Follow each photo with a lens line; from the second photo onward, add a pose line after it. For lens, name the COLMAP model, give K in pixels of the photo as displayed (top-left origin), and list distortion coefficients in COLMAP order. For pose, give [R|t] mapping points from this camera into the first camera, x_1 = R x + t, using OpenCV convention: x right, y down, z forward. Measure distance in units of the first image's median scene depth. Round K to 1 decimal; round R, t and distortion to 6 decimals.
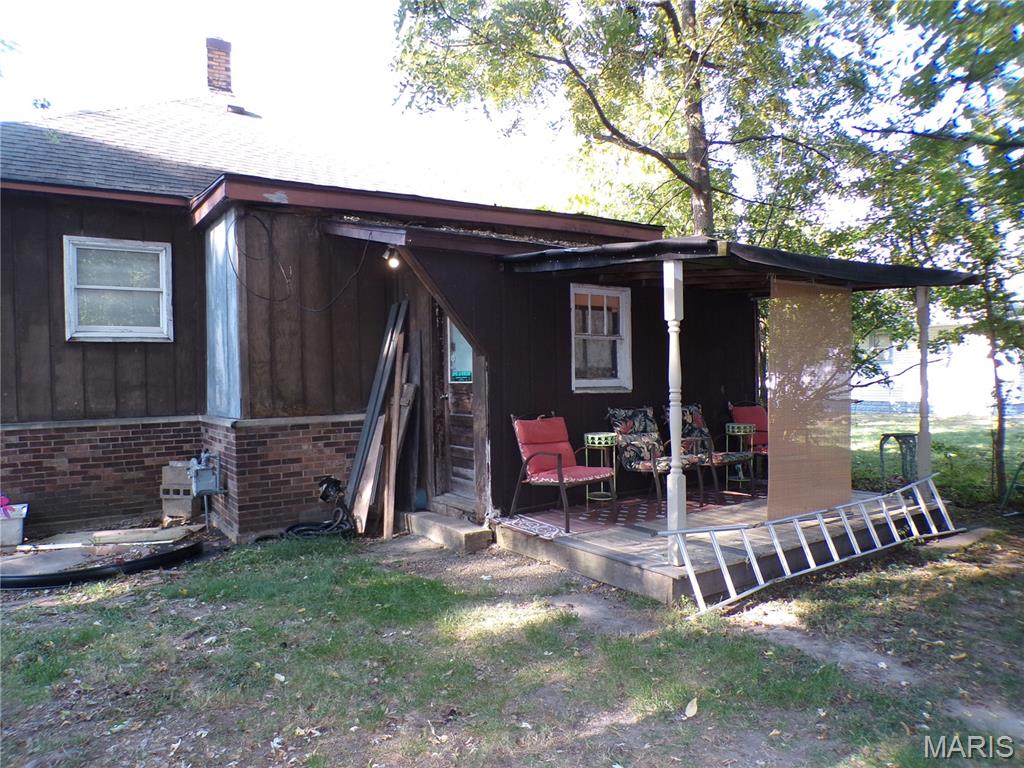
lens RADIAL K [[710.0, 0, 515.1], [0, 710.0, 385.3], [0, 0, 1]] dist [-0.063158, 0.006303]
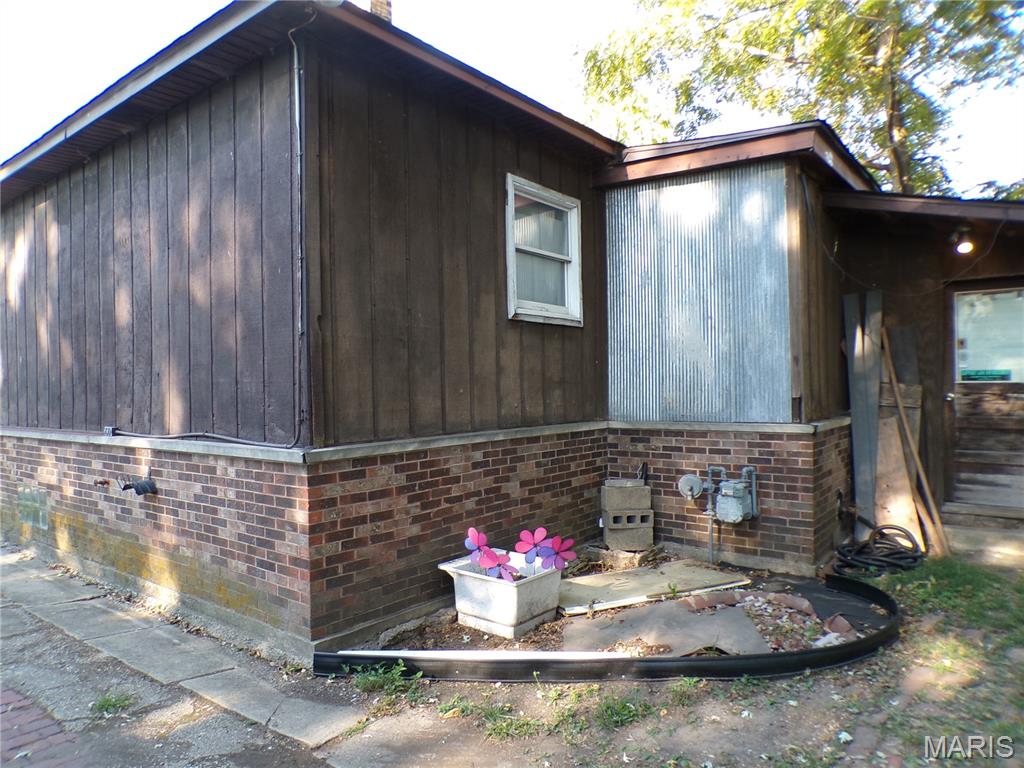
lens RADIAL K [[710.0, 0, 510.7], [0, 710.0, 385.8], [0, 0, 1]] dist [-0.063158, 0.006303]
pose [[0.959121, 0.010516, 0.282800, -0.845401], [-0.006699, 0.999873, -0.014459, 0.016766], [-0.282916, 0.011973, 0.959070, 0.284721]]
